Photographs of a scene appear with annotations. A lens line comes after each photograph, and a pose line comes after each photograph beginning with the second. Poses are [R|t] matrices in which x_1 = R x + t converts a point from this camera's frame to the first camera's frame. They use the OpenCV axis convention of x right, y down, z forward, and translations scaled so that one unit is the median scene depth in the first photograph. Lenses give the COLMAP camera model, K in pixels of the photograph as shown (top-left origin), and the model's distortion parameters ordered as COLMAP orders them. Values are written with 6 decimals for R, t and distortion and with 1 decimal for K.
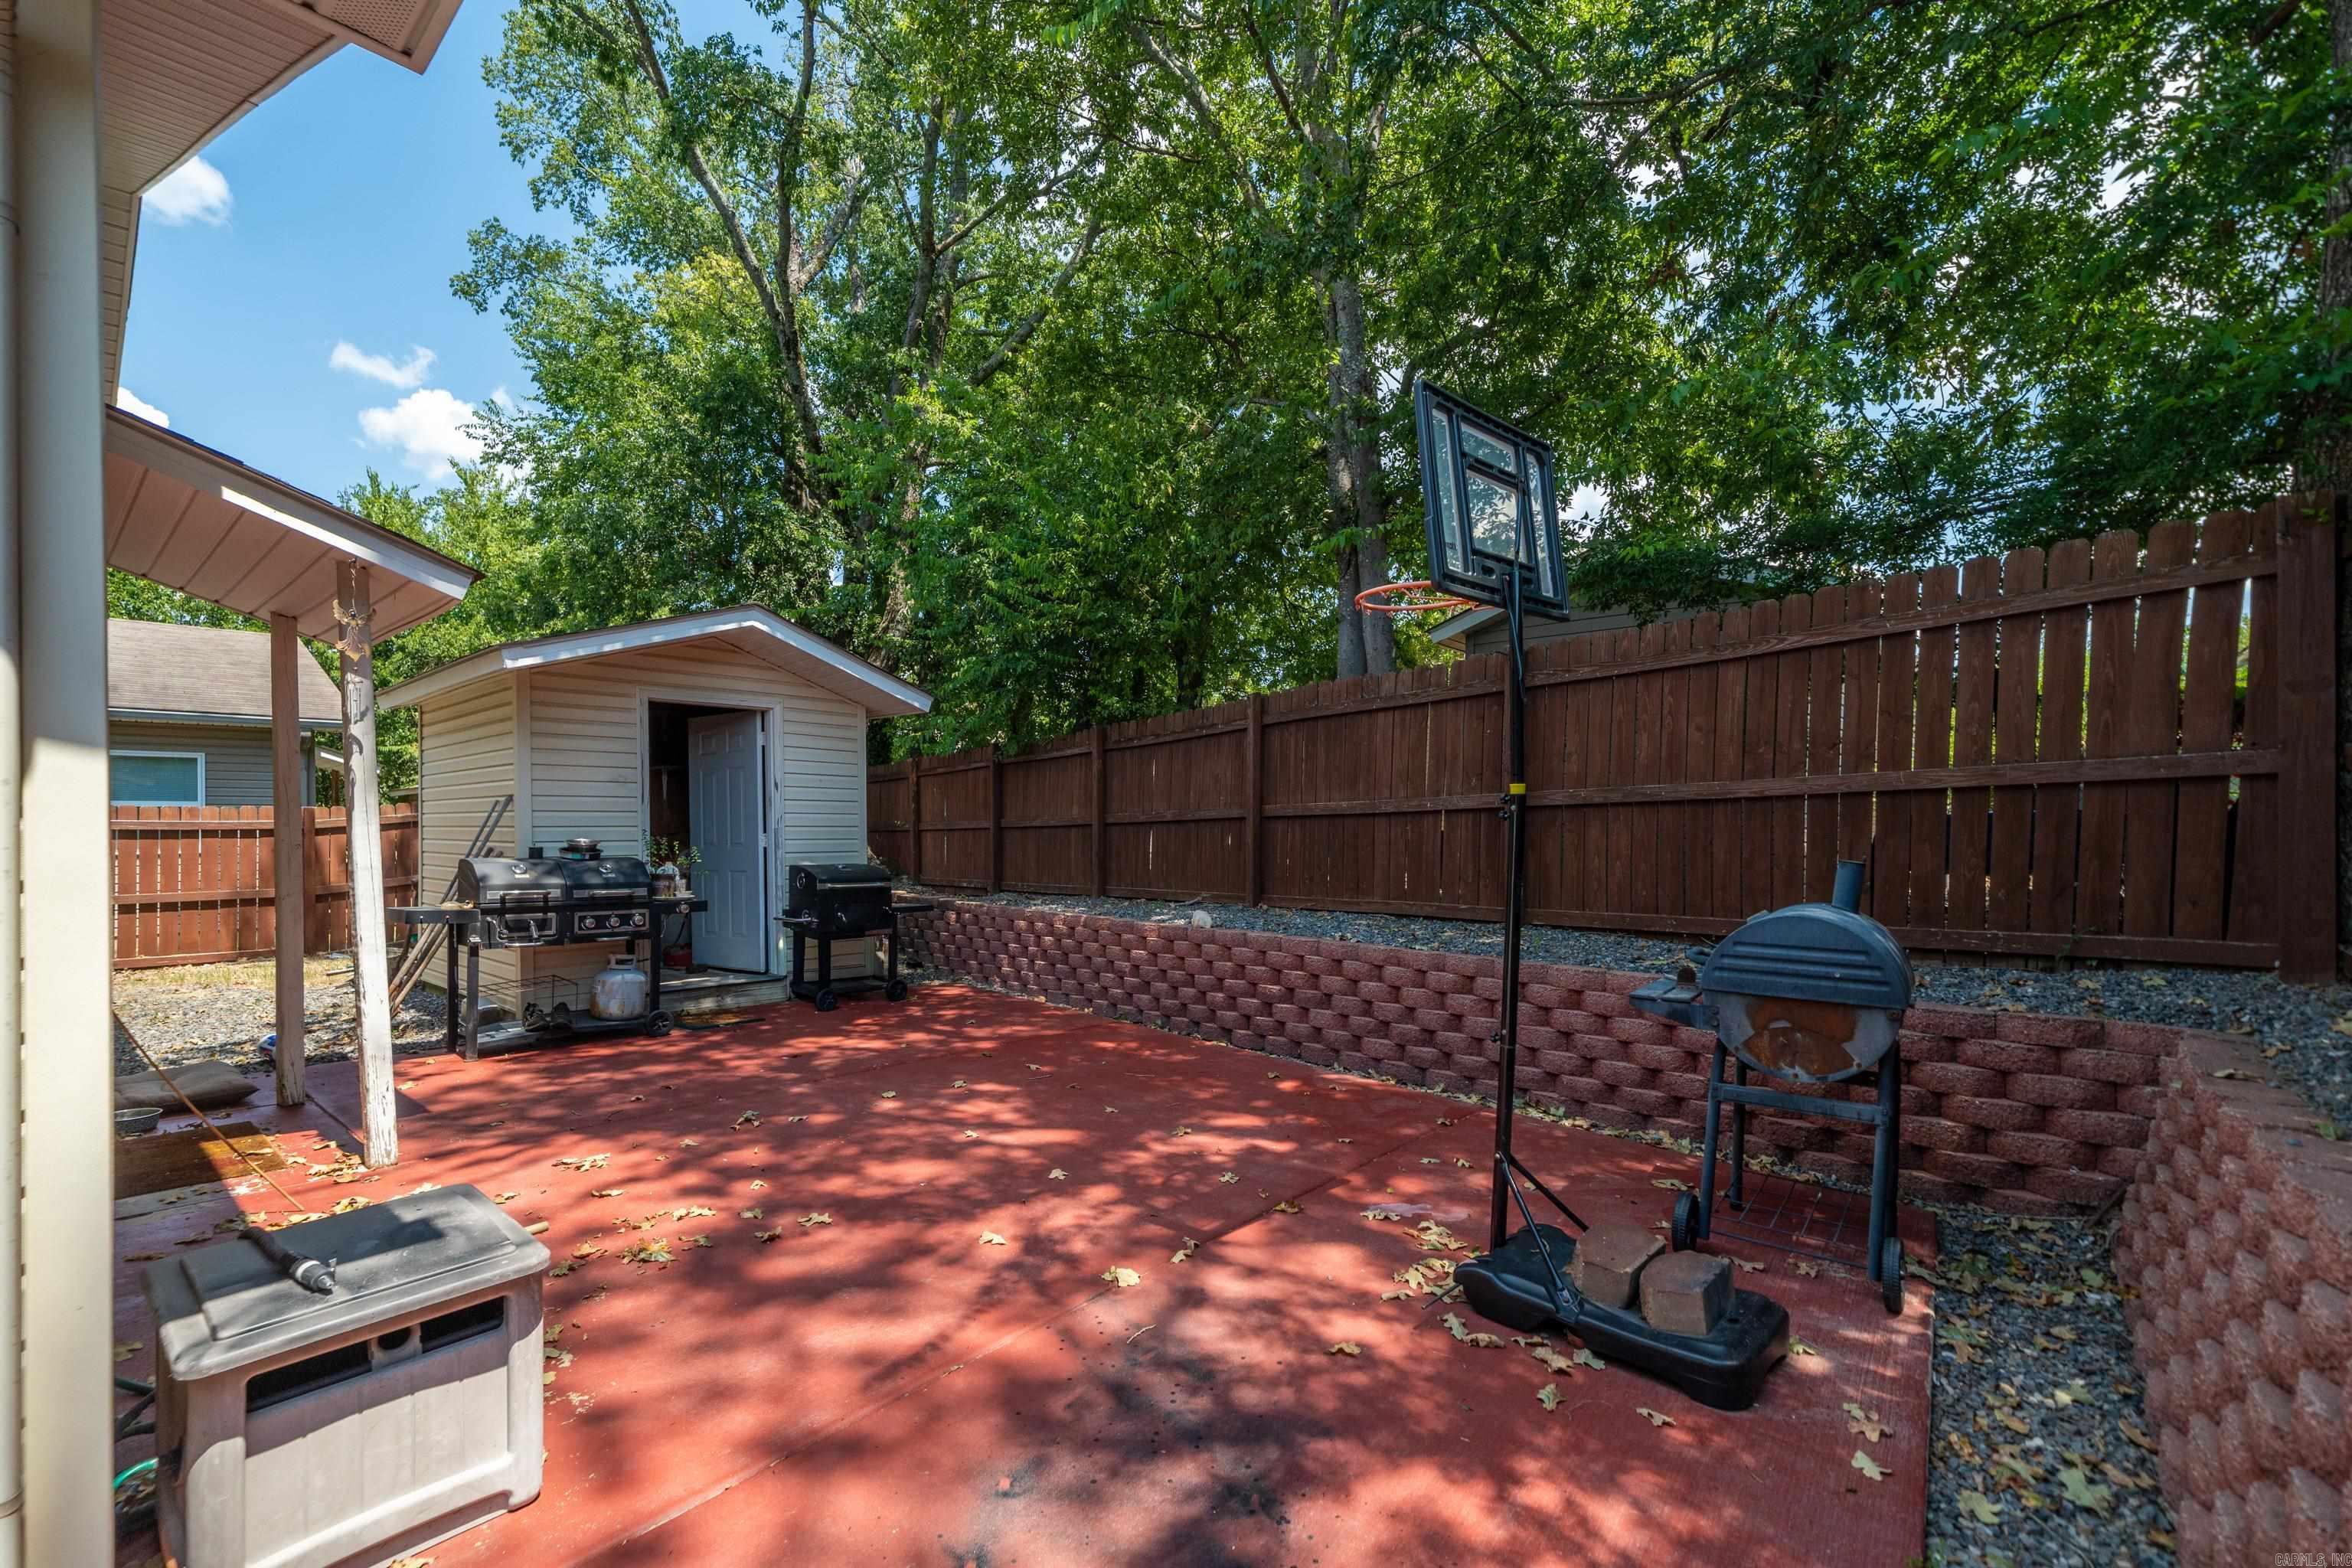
lens RADIAL K [[994.1, 0, 1174.7], [0, 994.1, 827.7], [0, 0, 1]] dist [-0.000083, 0.000074]
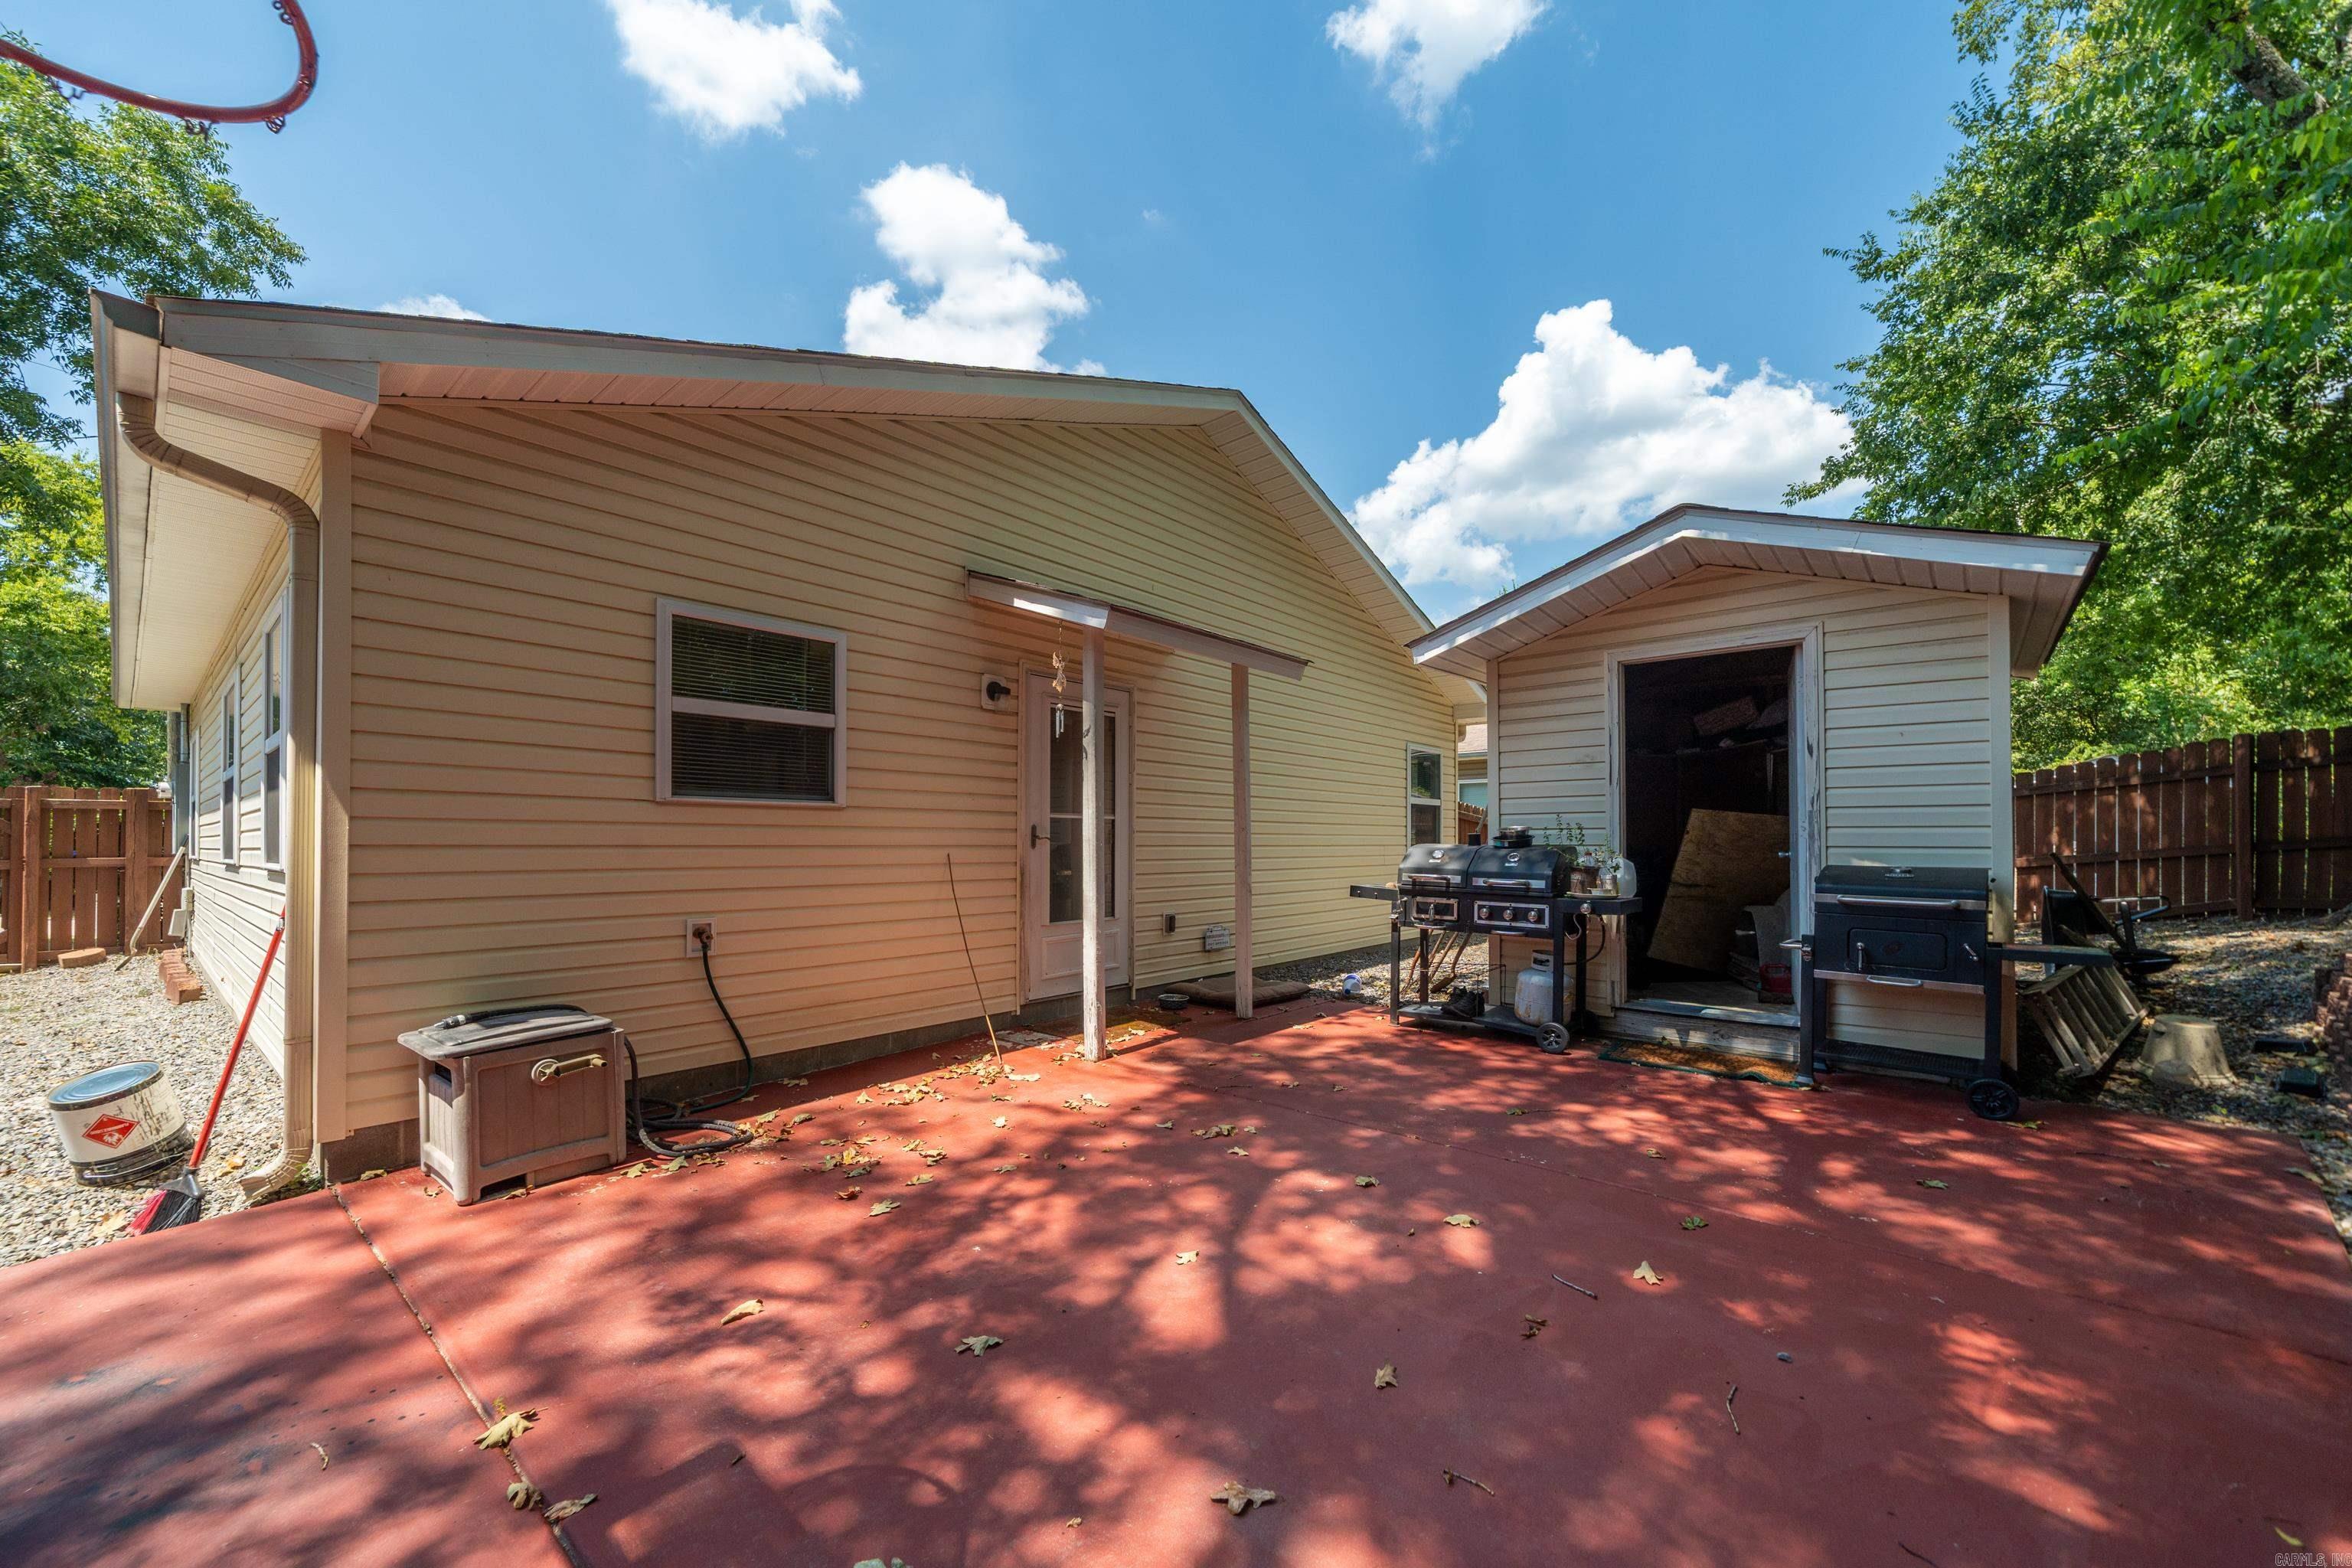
lens RADIAL K [[908.7, 0, 1177.1], [0, 908.7, 830.5], [0, 0, 1]] dist [-0.003587, 0.000030]
pose [[0.009503, -0.005695, -0.999939, 0.349764], [-0.000680, 0.999984, -0.005702, 0.026974], [0.999955, 0.000734, 0.009499, 0.853805]]
